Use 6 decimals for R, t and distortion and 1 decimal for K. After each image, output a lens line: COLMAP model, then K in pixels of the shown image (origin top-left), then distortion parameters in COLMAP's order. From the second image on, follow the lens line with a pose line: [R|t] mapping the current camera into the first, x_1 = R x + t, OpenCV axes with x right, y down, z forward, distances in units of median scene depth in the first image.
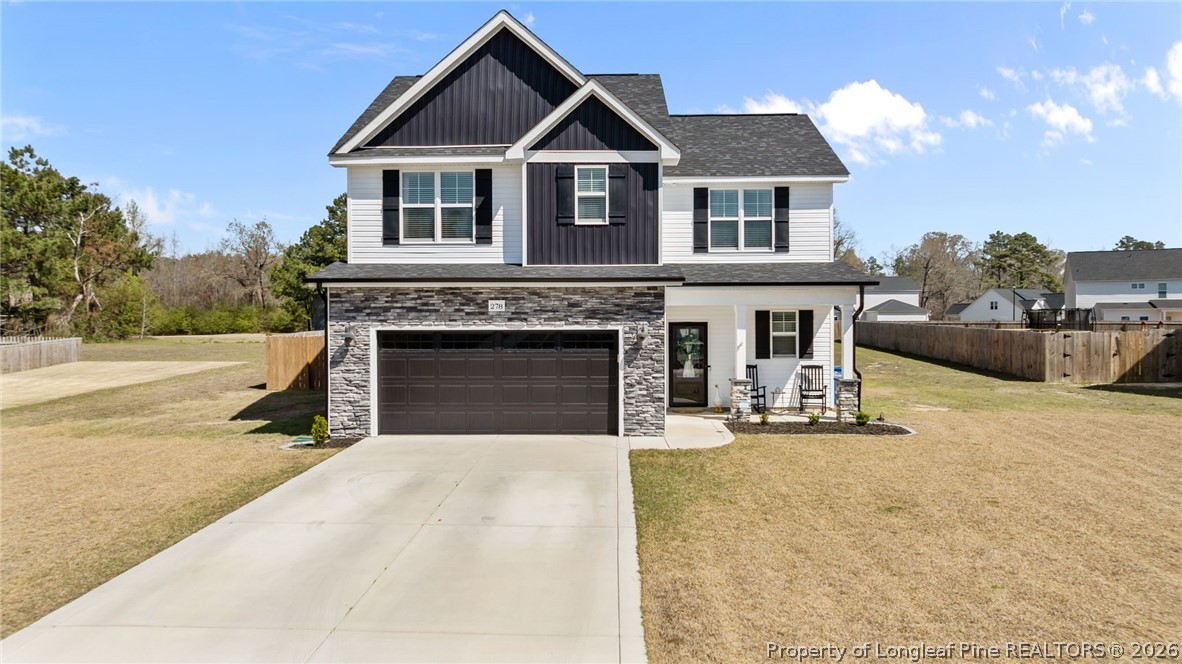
lens RADIAL K [[835.2, 0, 591.0], [0, 835.2, 332.0], [0, 0, 1]] dist [-0.022215, 0.000025]
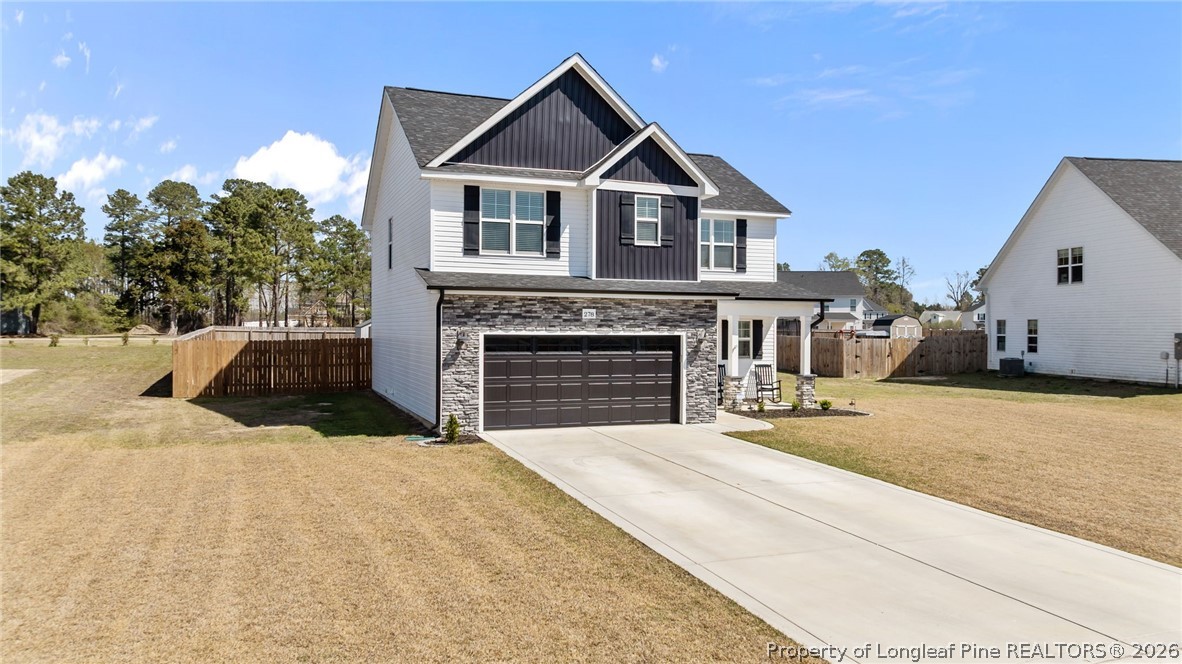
lens RADIAL K [[835.2, 0, 591.0], [0, 835.2, 332.0], [0, 0, 1]] dist [-0.022215, 0.000025]
pose [[0.922501, 0.005914, 0.385949, -0.524274], [-0.003286, 0.999967, -0.007469, 0.001980], [-0.385980, 0.005622, 0.922490, -0.053080]]
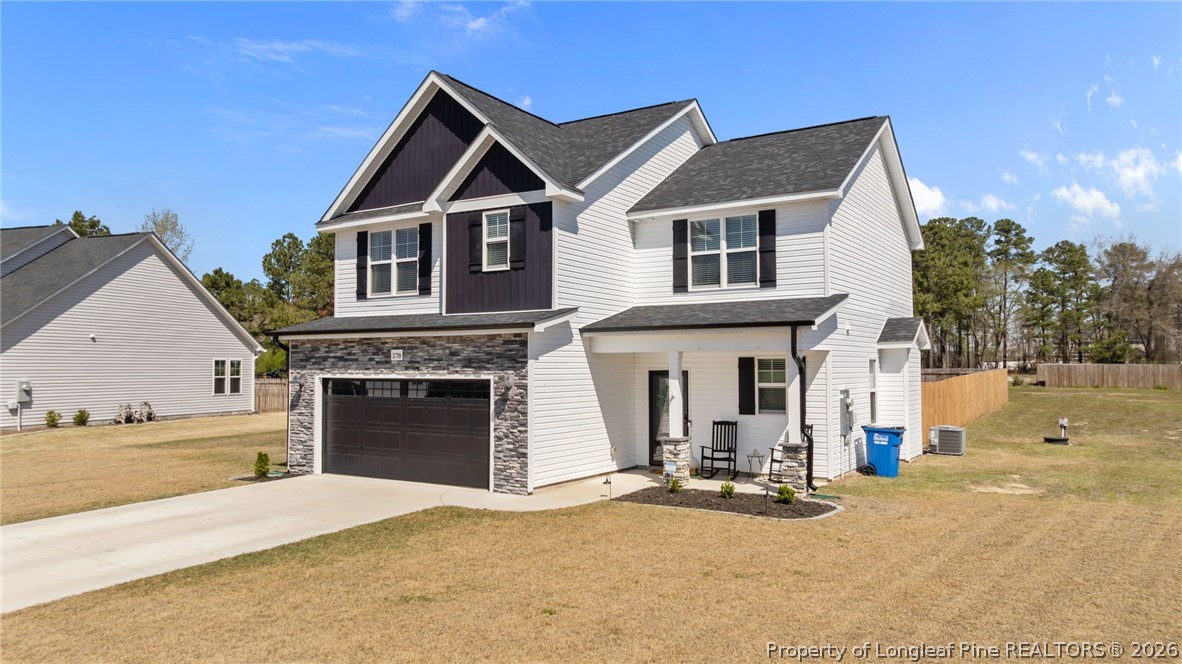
lens RADIAL K [[835.2, 0, 591.0], [0, 835.2, 332.0], [0, 0, 1]] dist [-0.022215, 0.000025]
pose [[0.855760, -0.020952, -0.516948, 0.596007], [-0.006997, 0.998620, -0.052058, -0.007324], [0.517326, 0.048166, 0.854432, 0.228387]]
